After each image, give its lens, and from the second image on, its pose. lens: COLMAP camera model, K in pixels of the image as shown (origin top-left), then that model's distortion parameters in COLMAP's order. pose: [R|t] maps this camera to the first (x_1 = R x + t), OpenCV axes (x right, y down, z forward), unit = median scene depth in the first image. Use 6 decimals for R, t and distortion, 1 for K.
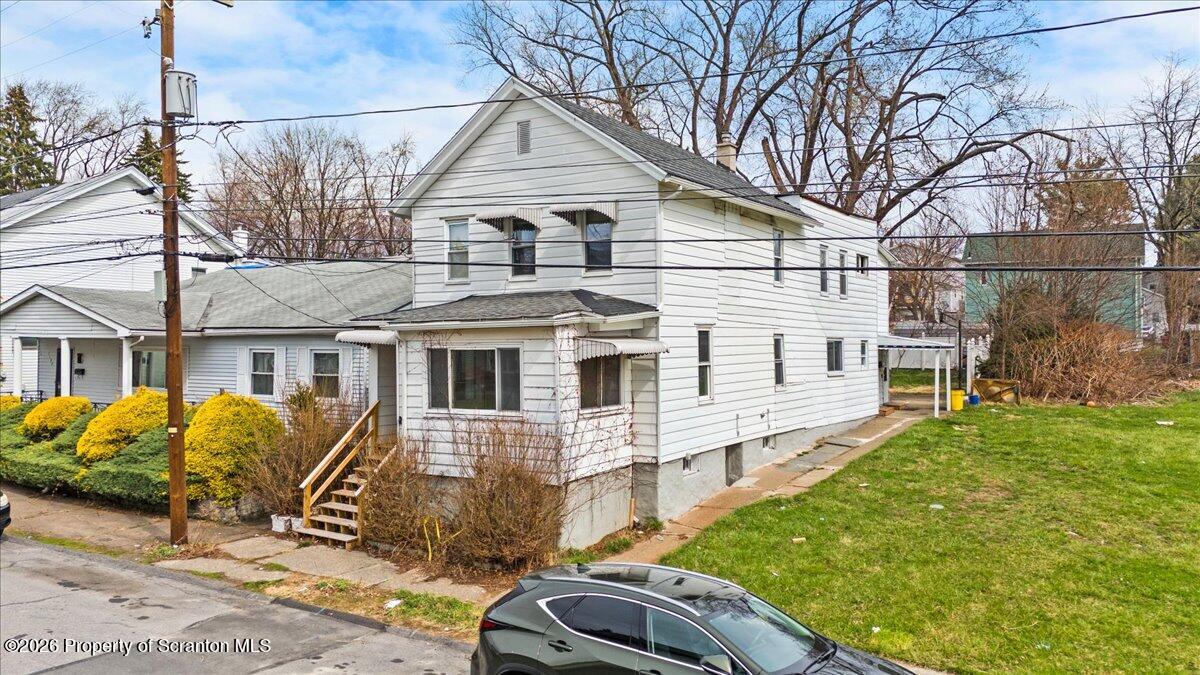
lens RADIAL K [[876.5, 0, 600.0], [0, 876.5, 337.5], [0, 0, 1]] dist [0.038286, -0.000941]
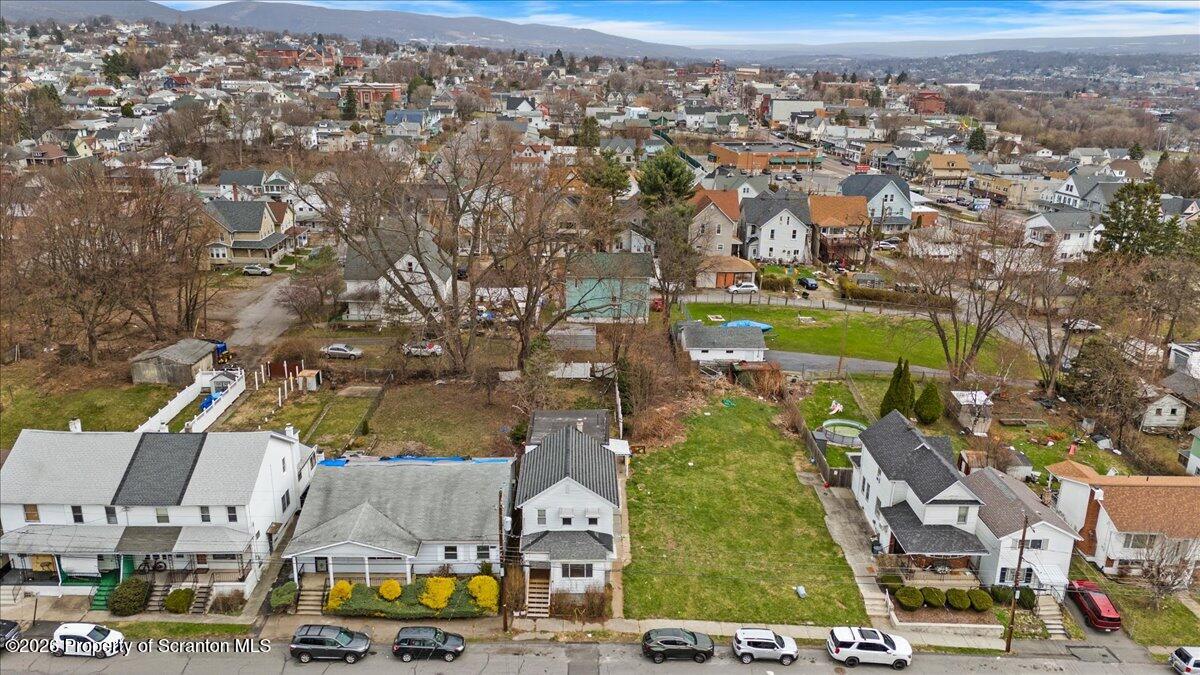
lens RADIAL K [[901.2, 0, 600.0], [0, 901.2, 337.5], [0, 0, 1]] dist [0.050952, -0.002034]
pose [[0.838132, -0.148899, 0.524751, -1.842549], [-0.021703, 0.952156, 0.304840, -1.980826], [-0.545035, -0.266885, 0.794801, -1.796475]]
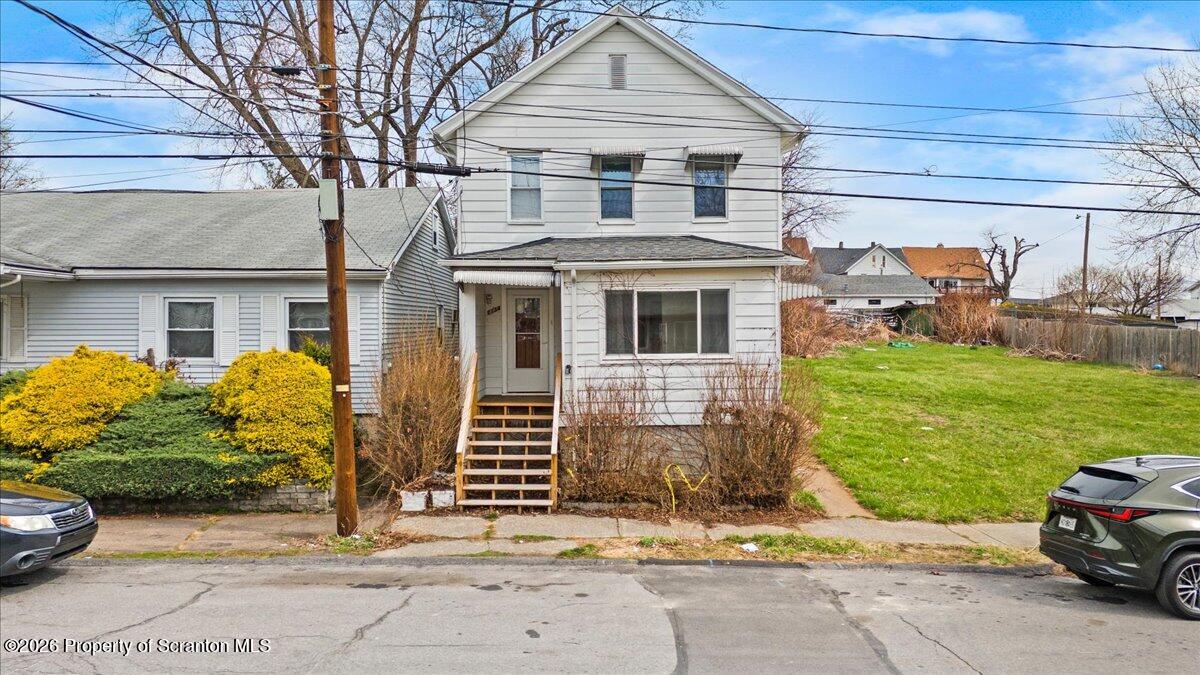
lens RADIAL K [[901.2, 0, 600.0], [0, 901.2, 337.5], [0, 0, 1]] dist [0.050952, -0.002034]
pose [[0.839695, -0.010162, 0.542964, -0.679916], [-0.001677, 0.999772, 0.021304, 0.040180], [-0.543056, -0.018800, 0.839486, 0.199778]]
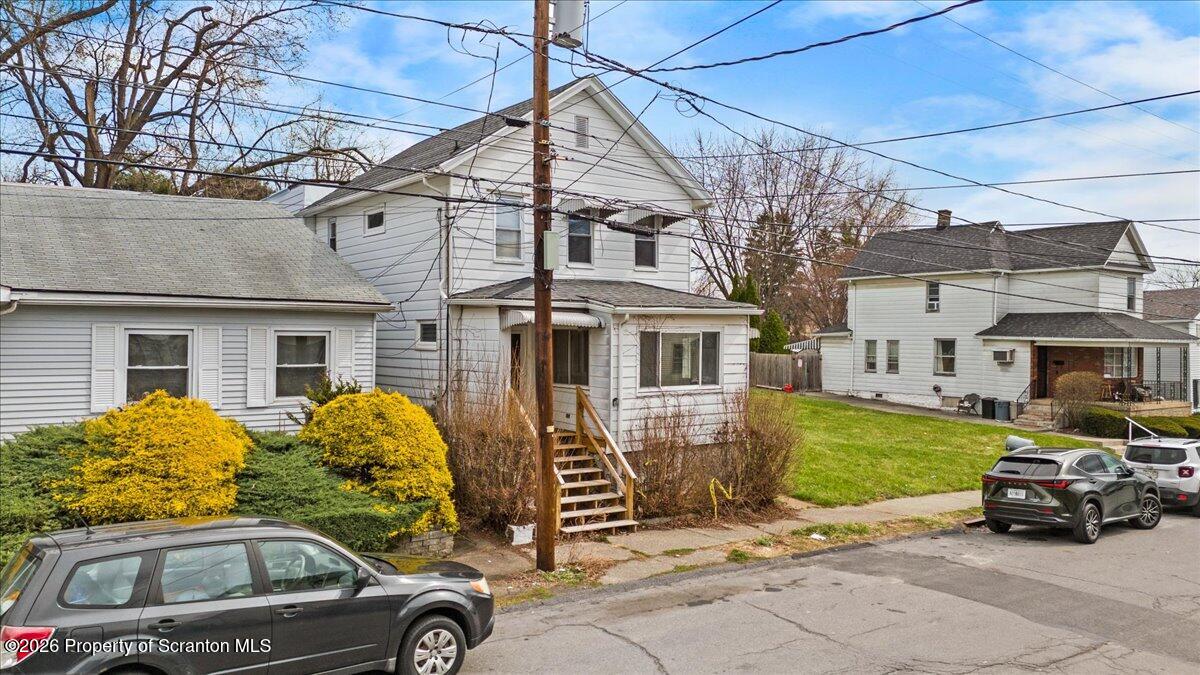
lens RADIAL K [[896.2, 0, 600.0], [0, 896.2, 337.5], [0, 0, 1]] dist [0.064672, -0.000337]
pose [[0.372711, 0.002436, 0.927944, -1.154484], [-0.015461, 0.999874, 0.003585, 0.015866], [-0.927819, -0.015683, 0.372701, 0.614122]]
